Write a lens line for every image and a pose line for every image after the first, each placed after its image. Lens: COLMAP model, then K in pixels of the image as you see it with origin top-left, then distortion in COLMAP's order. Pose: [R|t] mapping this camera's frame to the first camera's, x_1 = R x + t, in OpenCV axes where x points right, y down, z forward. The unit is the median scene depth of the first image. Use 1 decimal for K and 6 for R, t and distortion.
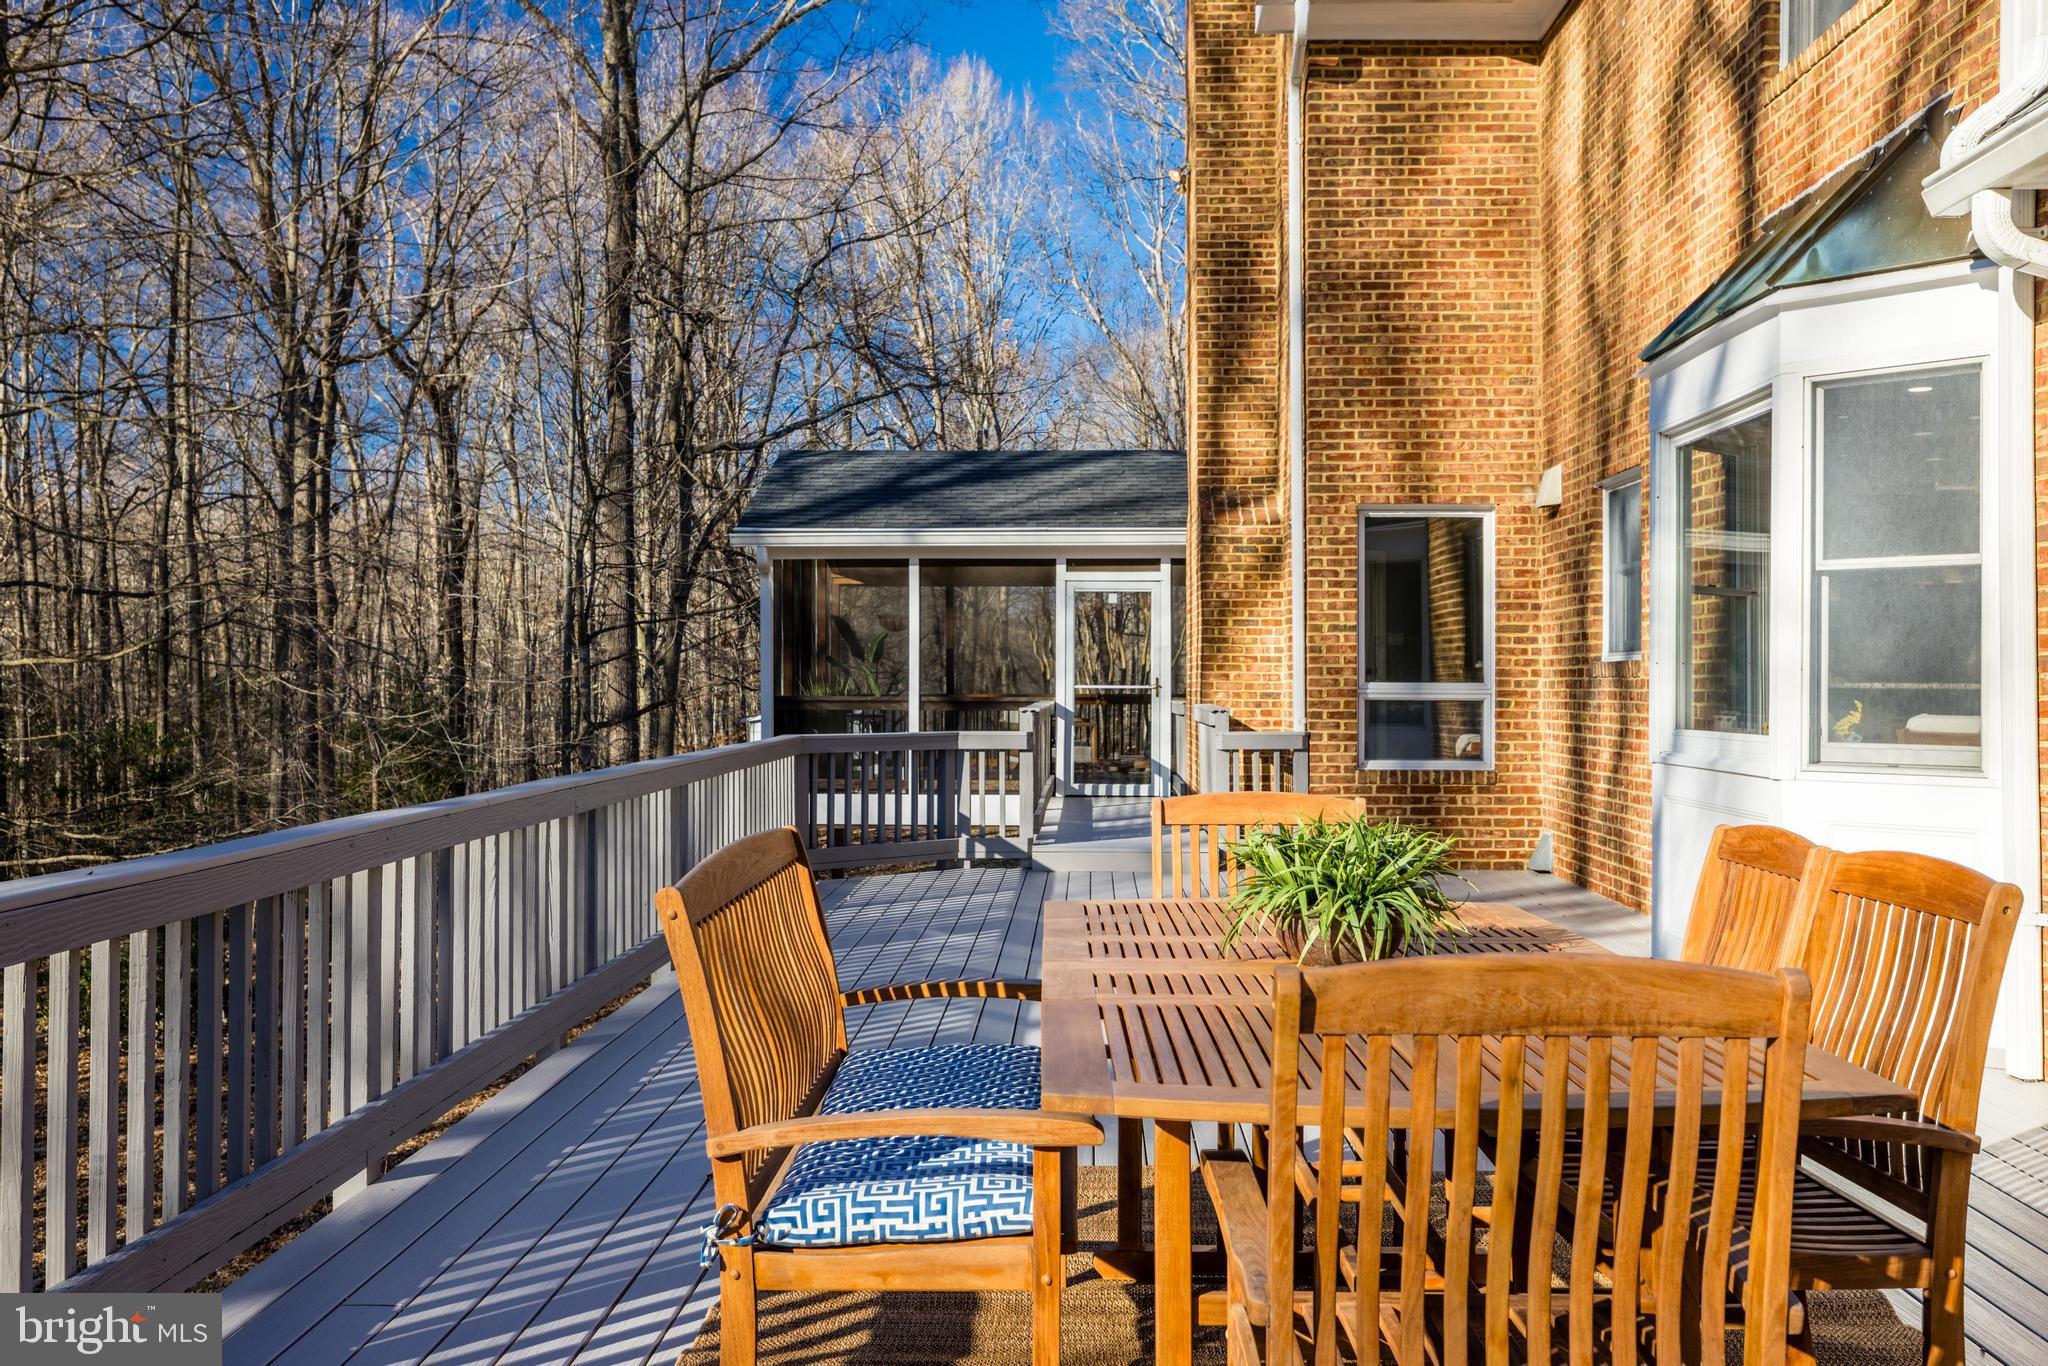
lens RADIAL K [[1850.3, 0, 1024.0], [0, 1850.3, 683.0], [0, 0, 1]] dist [-0.015236, -0.001407]
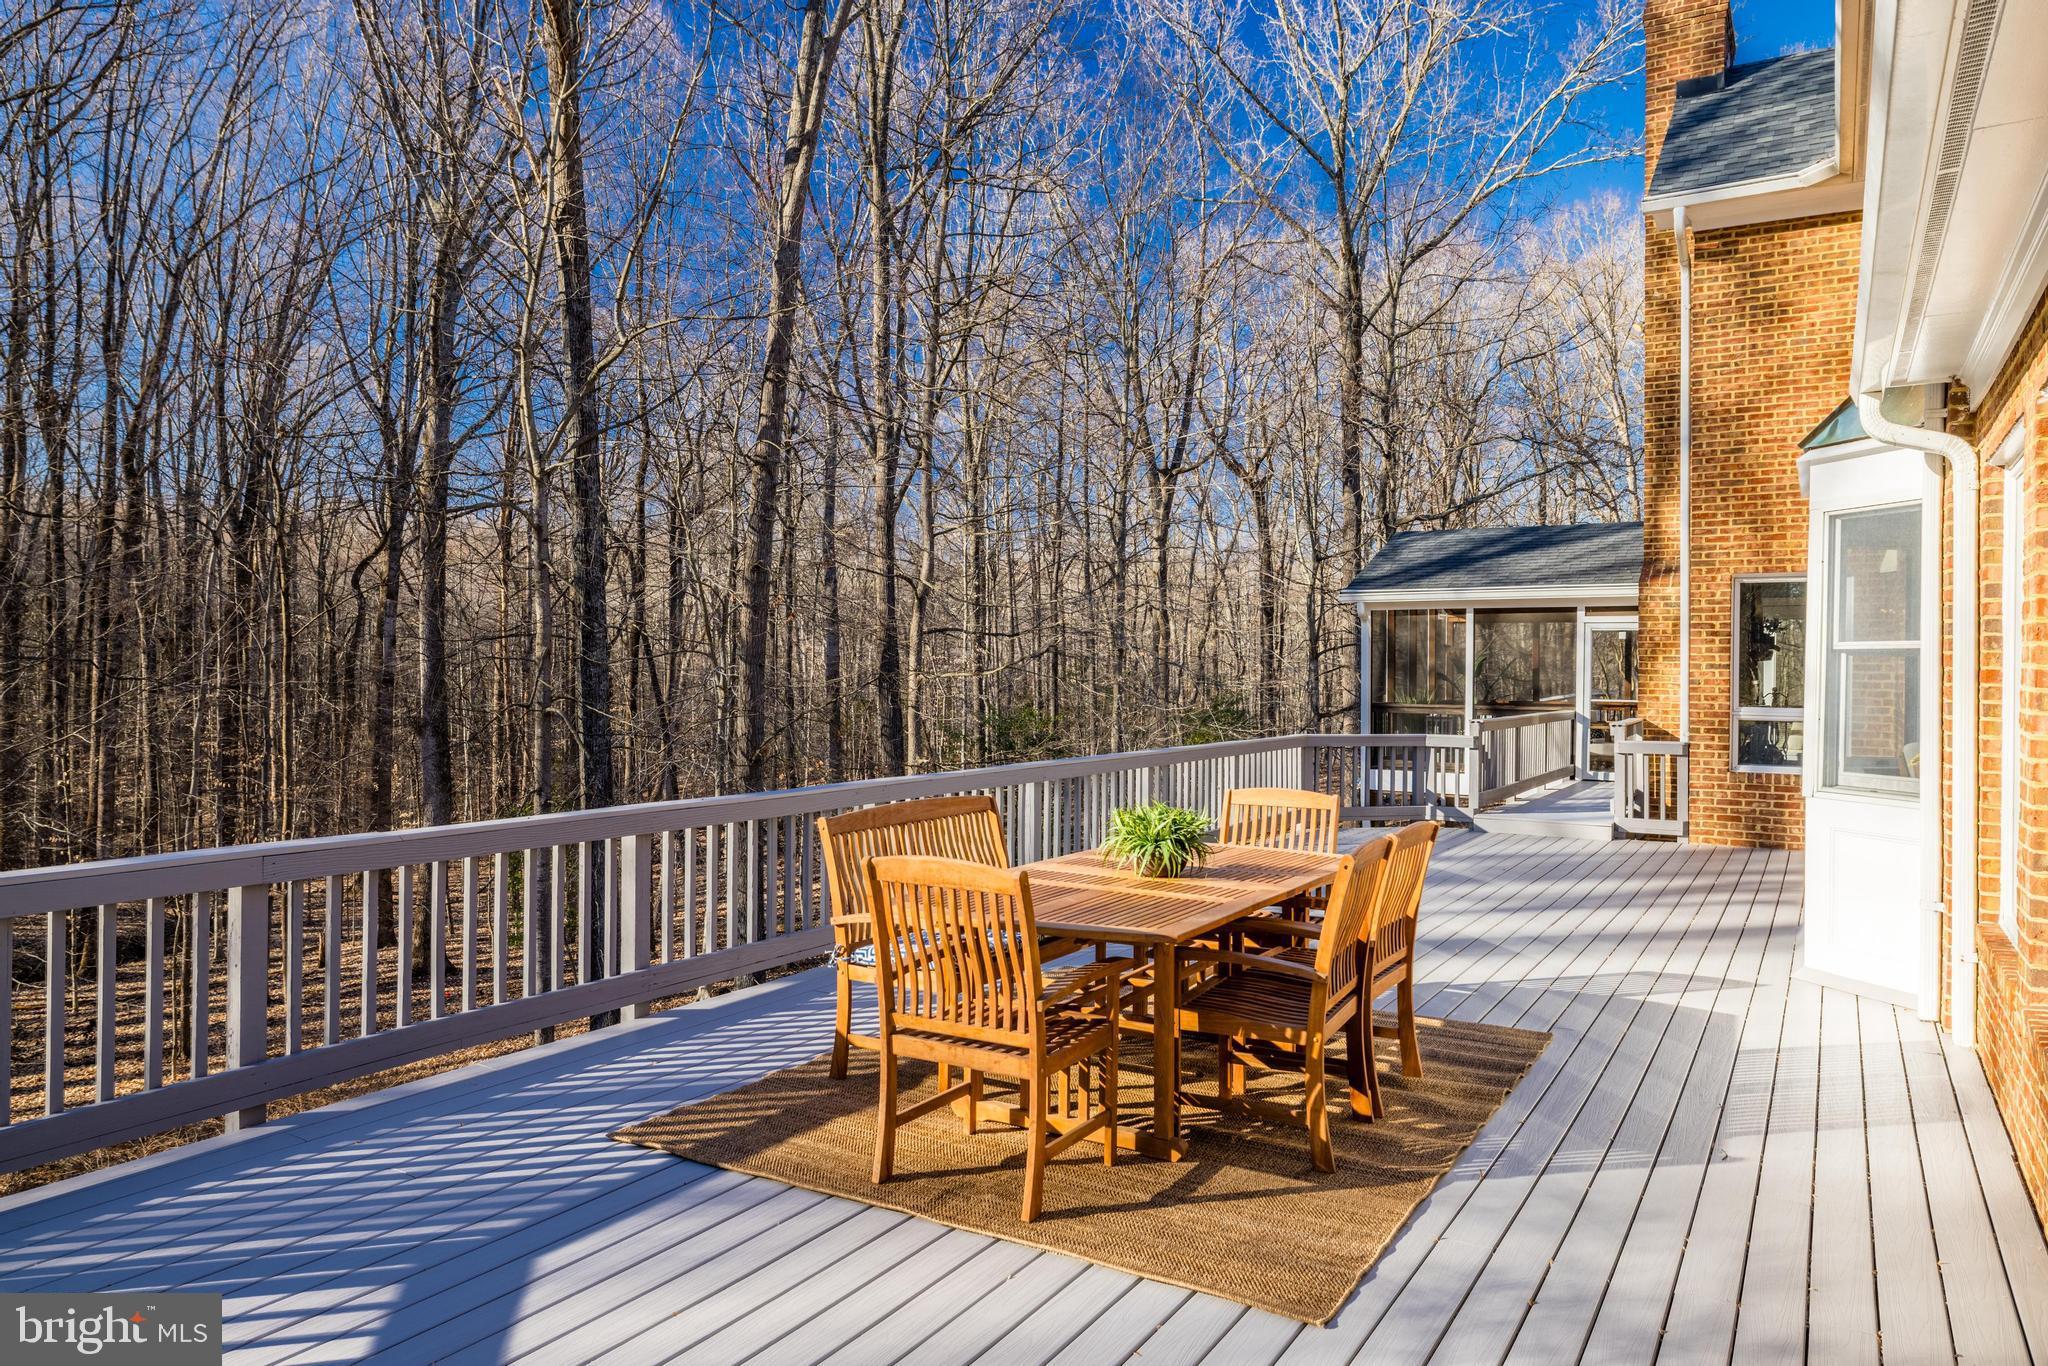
lens RADIAL K [[1352.3, 0, 1024.0], [0, 1352.3, 683.0], [0, 0, 1]] dist [0.003767, 0.000037]
pose [[0.872951, 0.012321, -0.487652, 0.212584], [-0.010147, 0.999923, 0.007099, -0.019437], [0.487702, -0.001249, 0.873009, -0.106589]]
